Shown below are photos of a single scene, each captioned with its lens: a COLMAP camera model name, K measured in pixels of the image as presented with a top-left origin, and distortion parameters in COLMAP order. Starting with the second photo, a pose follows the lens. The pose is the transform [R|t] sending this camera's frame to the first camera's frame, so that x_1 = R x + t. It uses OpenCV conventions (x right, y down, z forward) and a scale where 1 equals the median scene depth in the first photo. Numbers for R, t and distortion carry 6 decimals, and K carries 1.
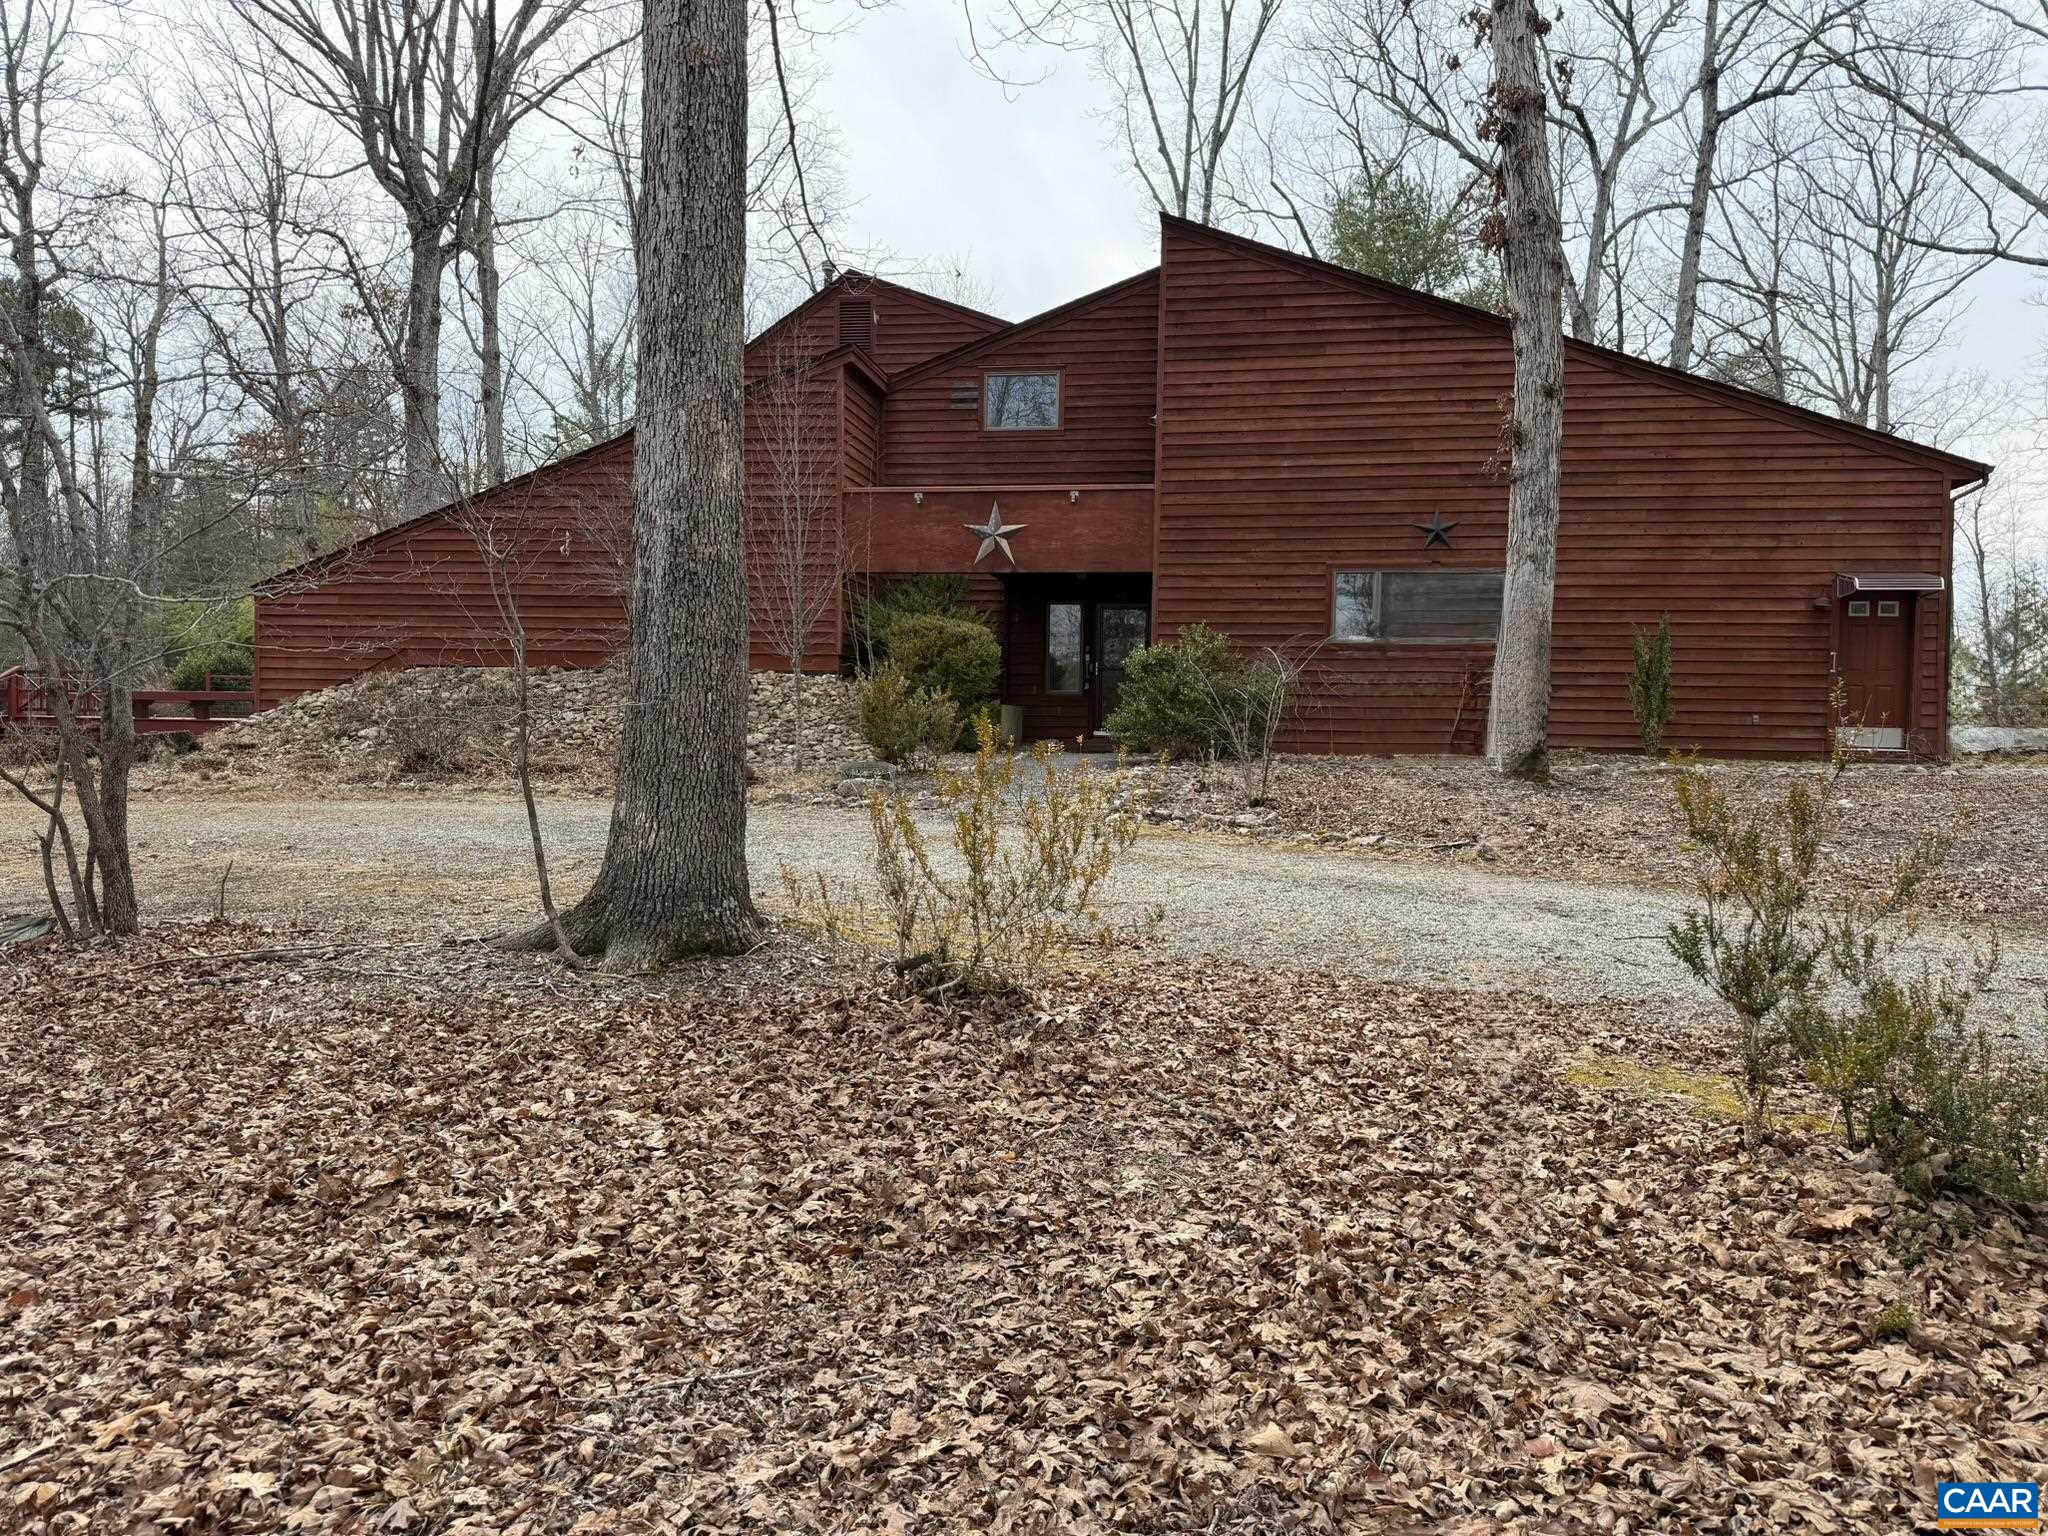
lens RADIAL K [[1461.0, 0, 1020.9], [0, 1461.0, 773.1], [0, 0, 1]] dist [-0.008483, -0.004826]
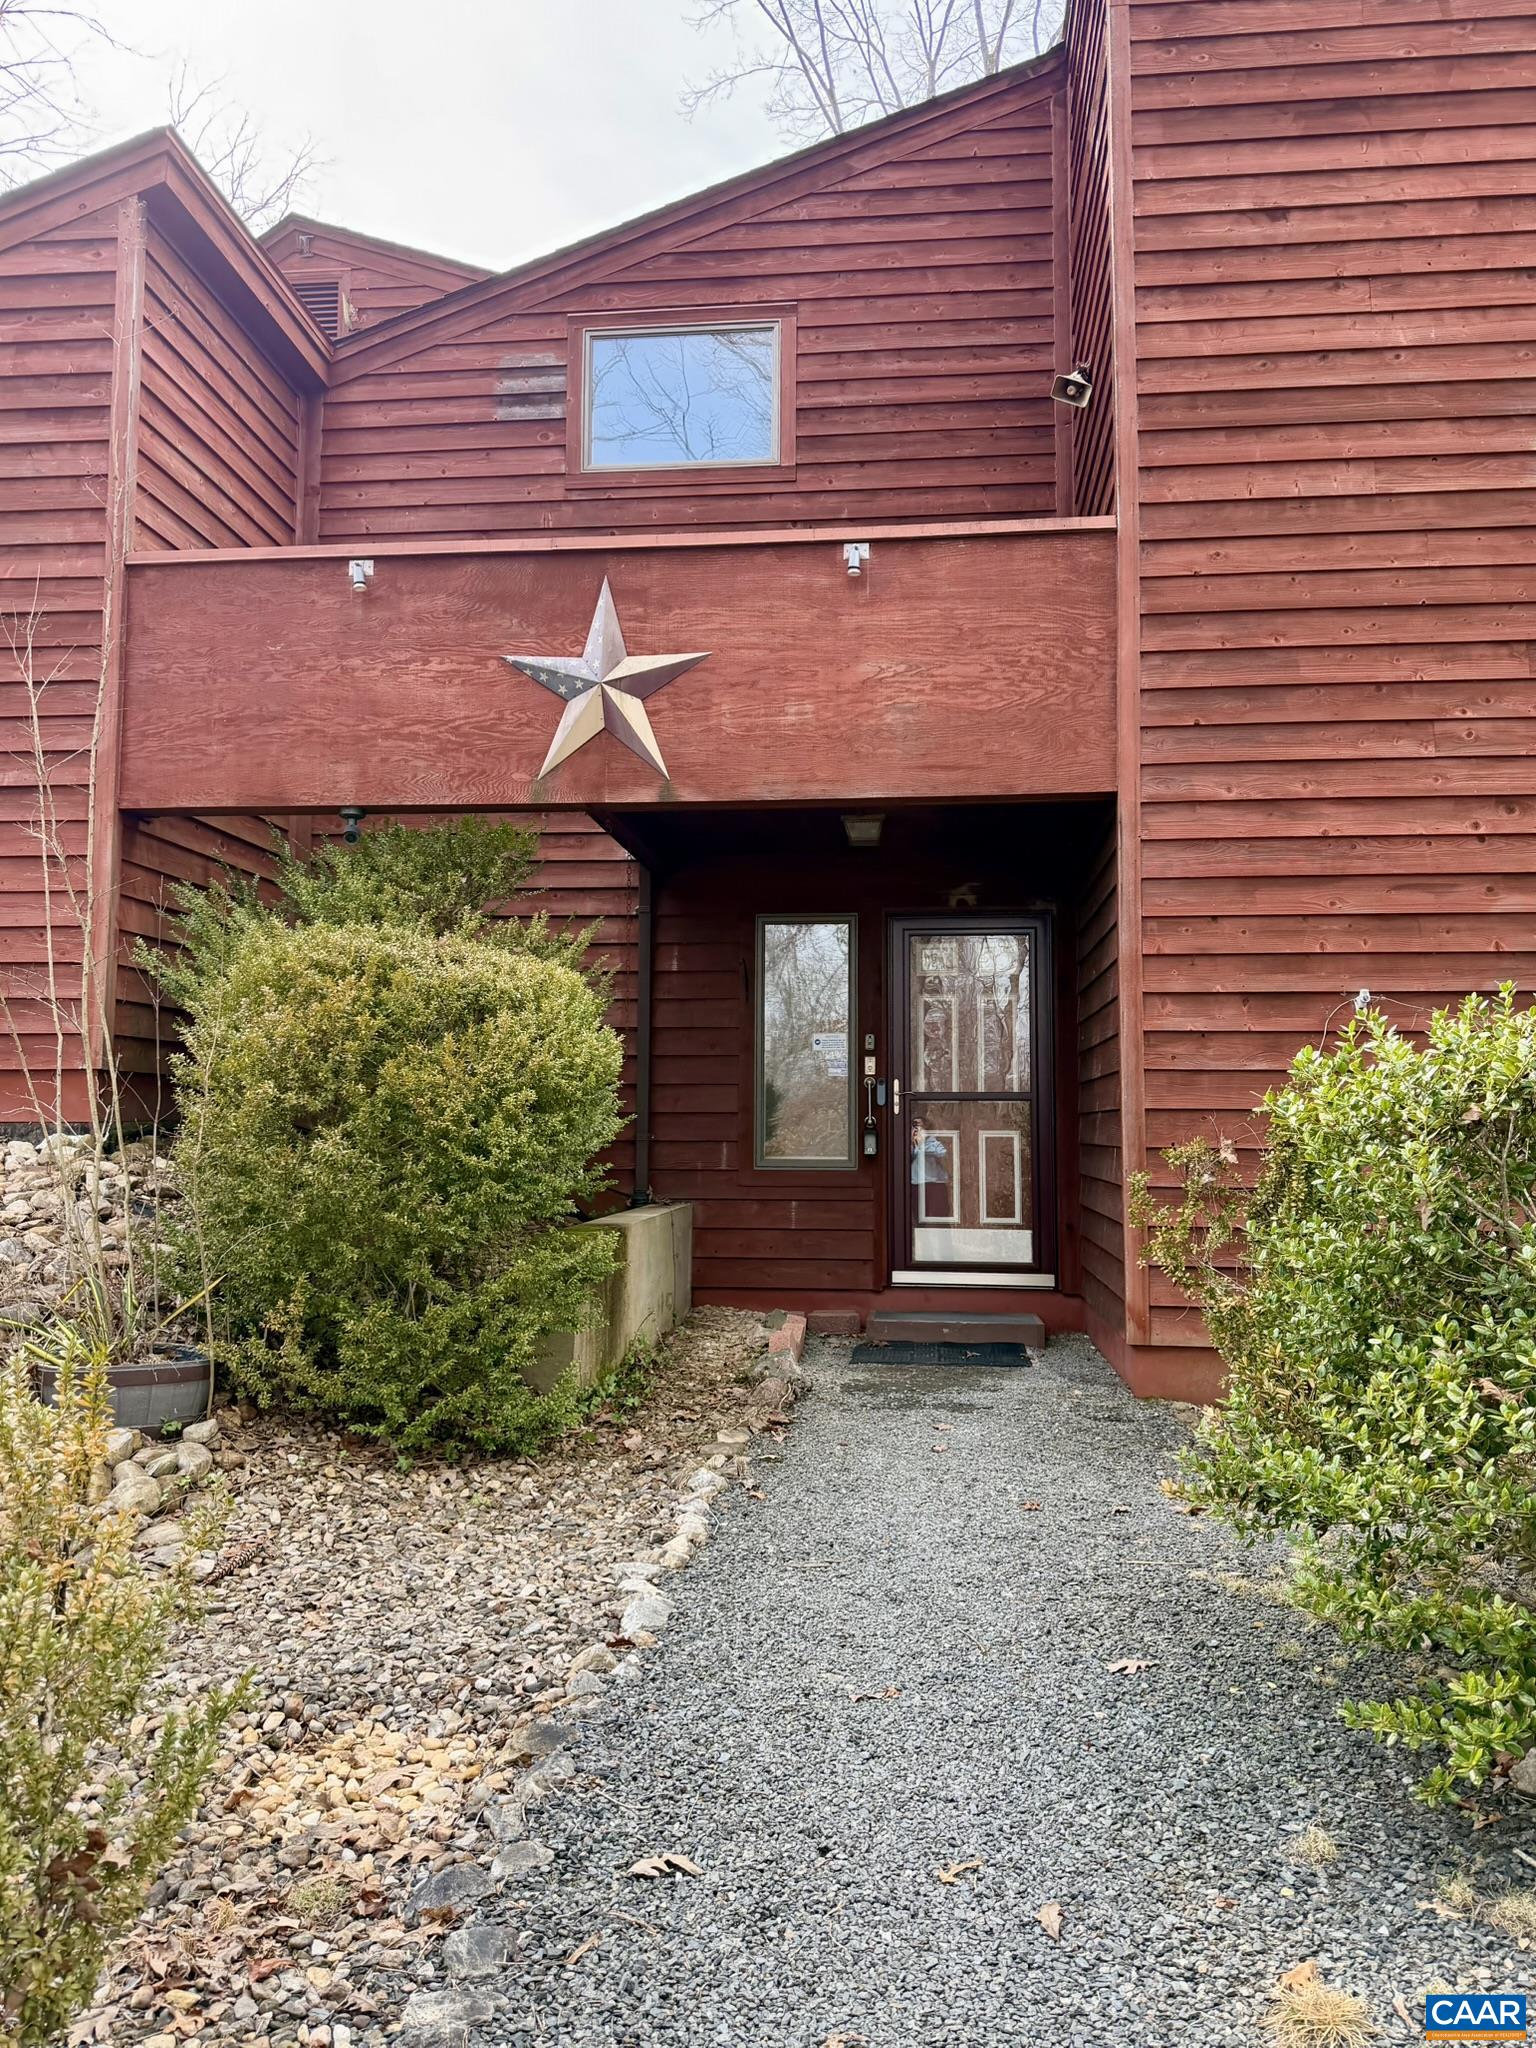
lens RADIAL K [[1461.0, 0, 777.3], [0, 1461.0, 1027.8], [0, 0, 1]] dist [-0.008483, -0.004826]
pose [[0.997186, -0.007169, 0.074629, -0.004433], [0.014571, 0.994969, -0.099116, -0.057851], [-0.073543, 0.099924, 0.992273, 0.691608]]
